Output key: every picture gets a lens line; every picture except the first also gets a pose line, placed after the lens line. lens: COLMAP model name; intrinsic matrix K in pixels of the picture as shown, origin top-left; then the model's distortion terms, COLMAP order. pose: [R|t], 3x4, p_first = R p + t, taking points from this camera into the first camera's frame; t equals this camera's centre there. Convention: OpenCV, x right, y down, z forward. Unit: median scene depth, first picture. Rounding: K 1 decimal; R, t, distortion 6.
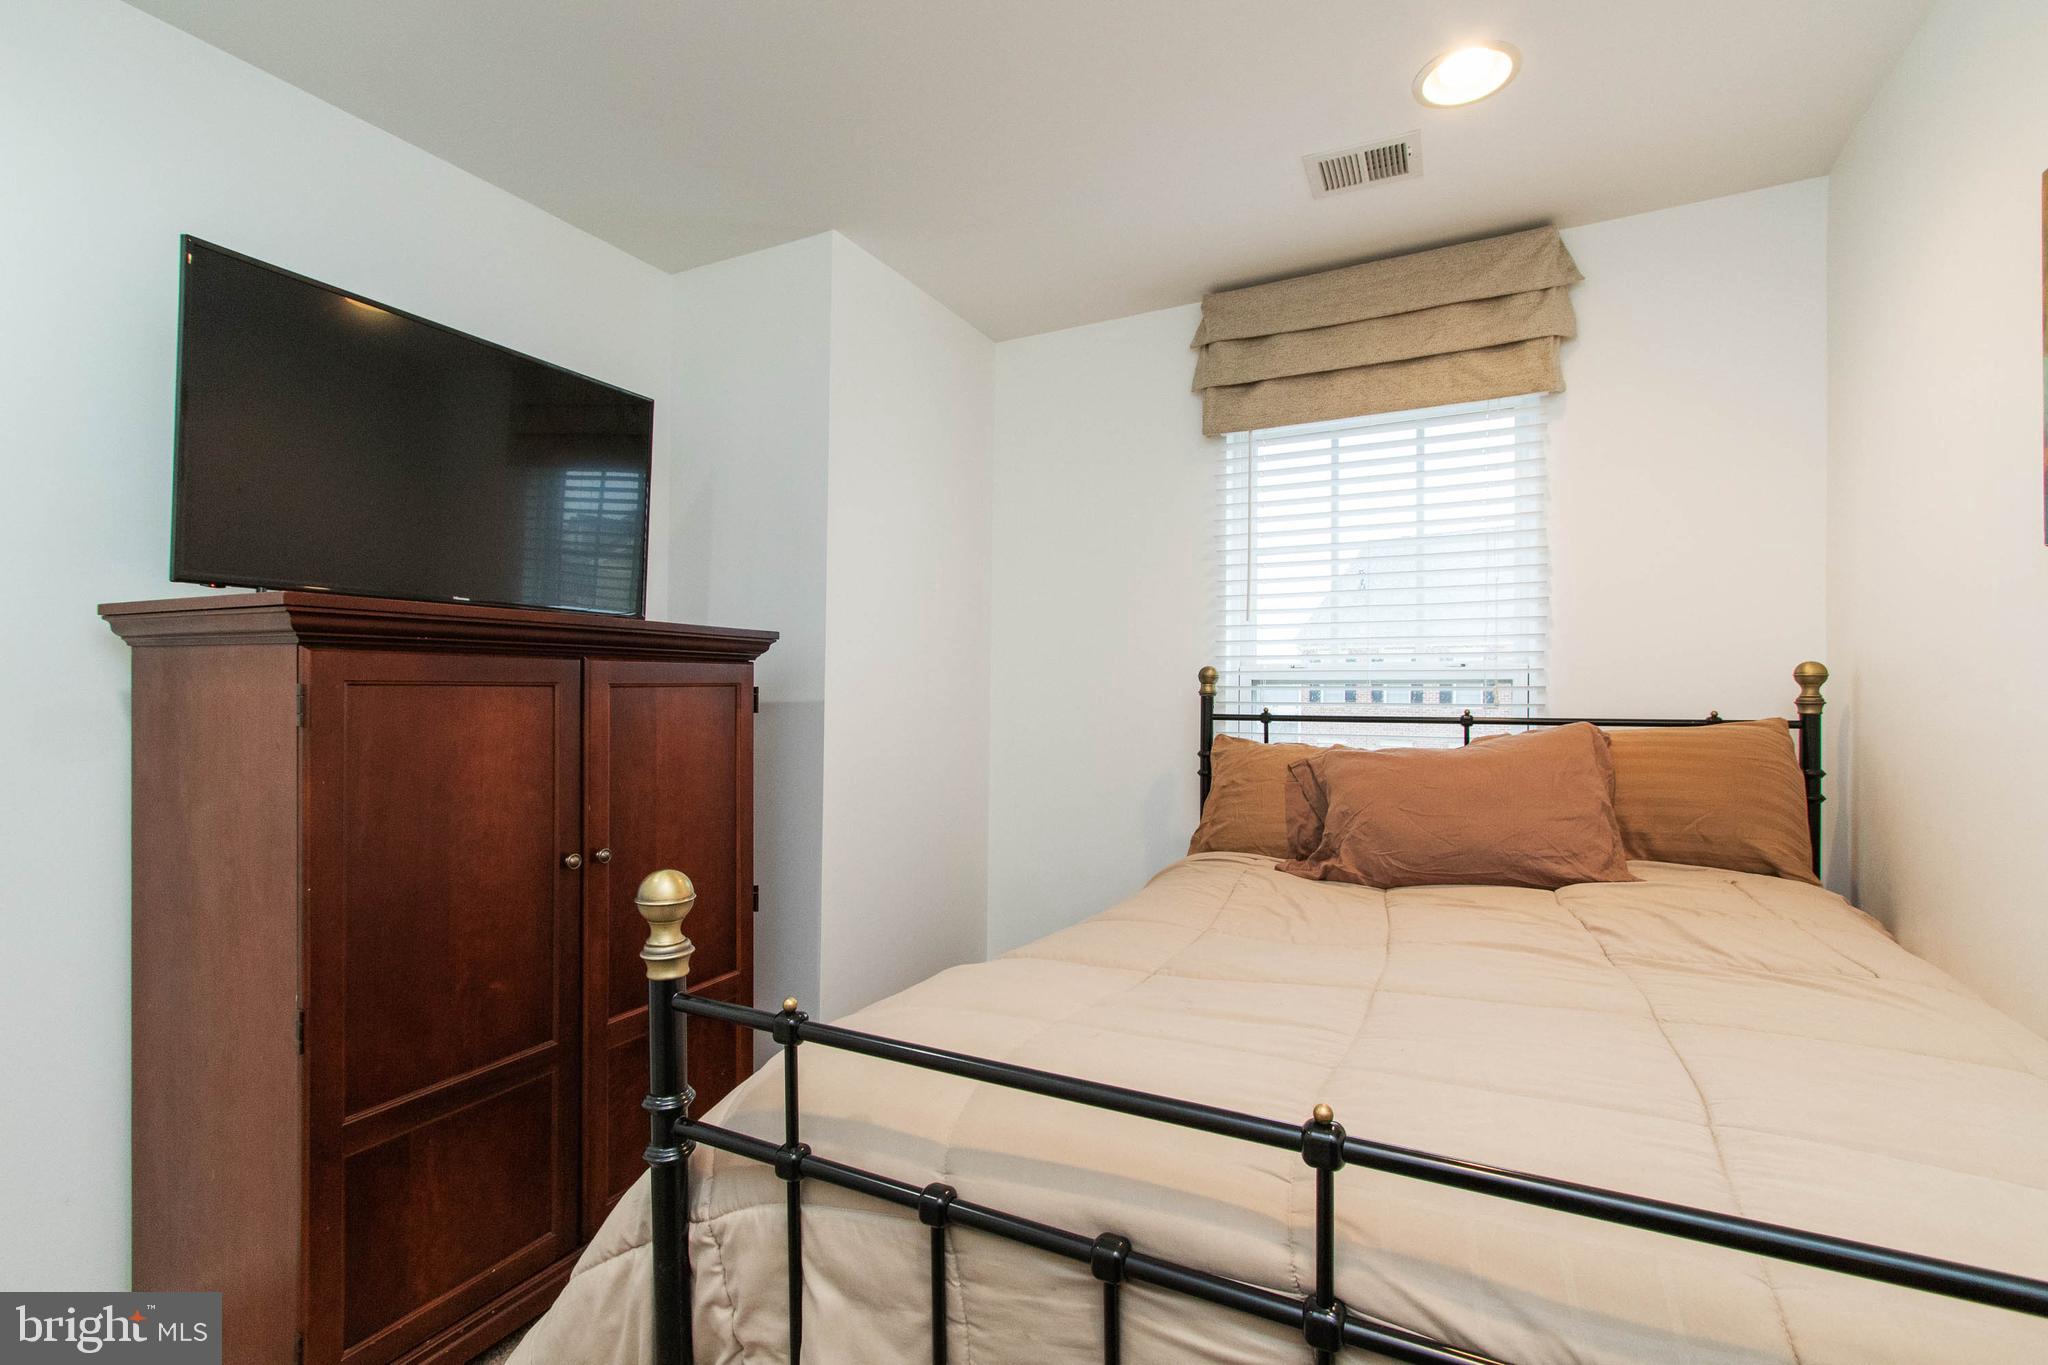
lens RADIAL K [[944.8, 0, 1020.5], [0, 944.8, 702.3], [0, 0, 1]] dist [0.003073, 0.000381]
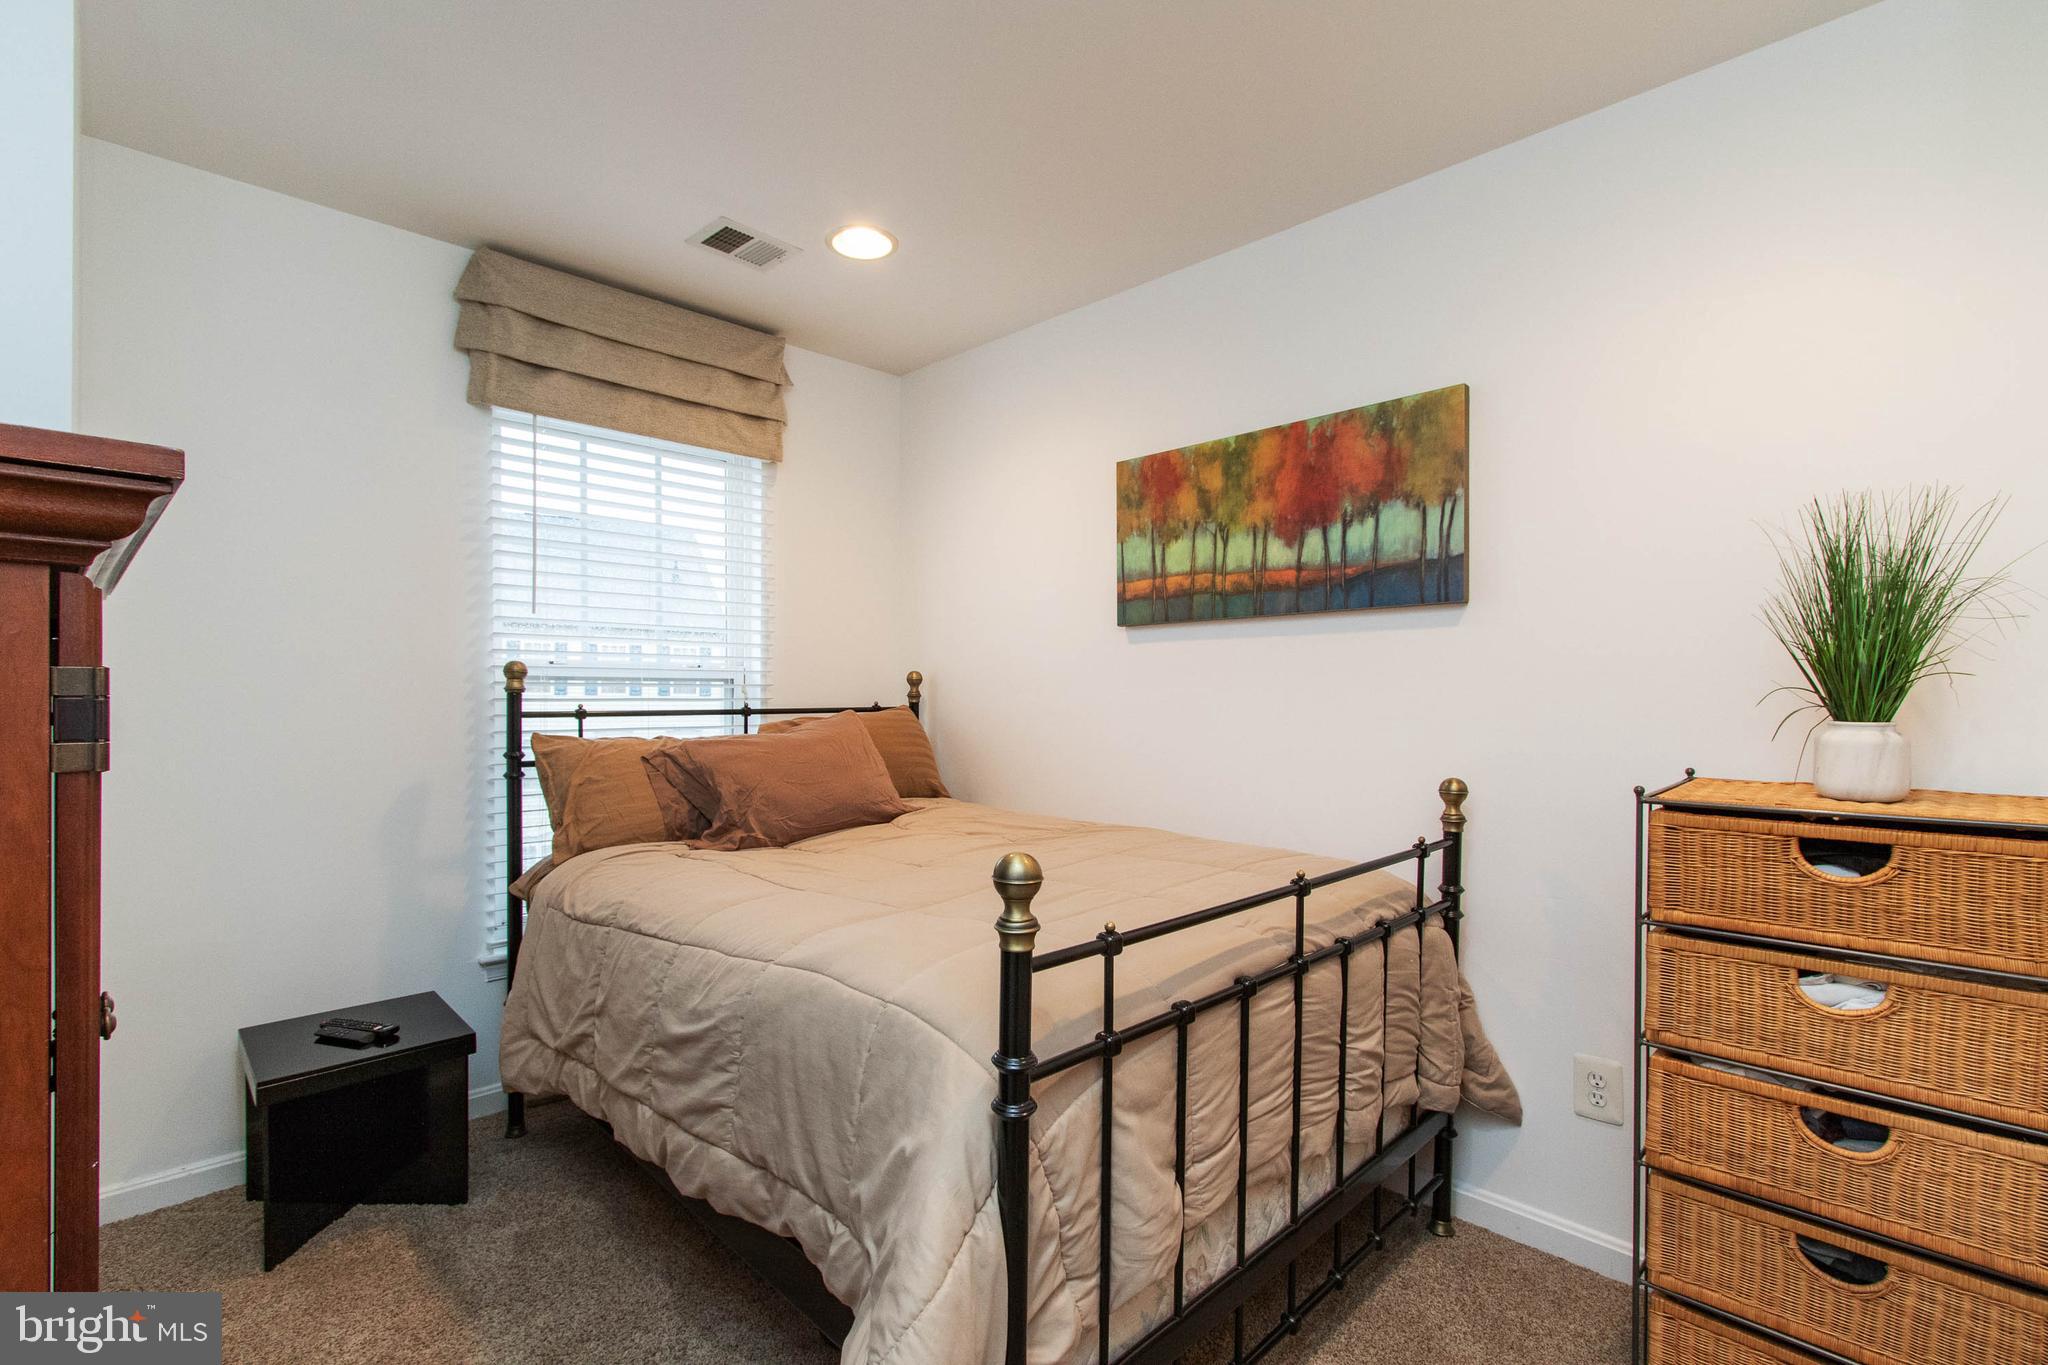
lens RADIAL K [[944.8, 0, 1020.5], [0, 944.8, 702.3], [0, 0, 1]] dist [0.003073, 0.000381]
pose [[0.292070, -0.011135, 0.956332, -0.604298], [0.007566, 0.999928, 0.009332, -0.001944], [-0.956367, 0.004510, 0.292133, 0.286226]]
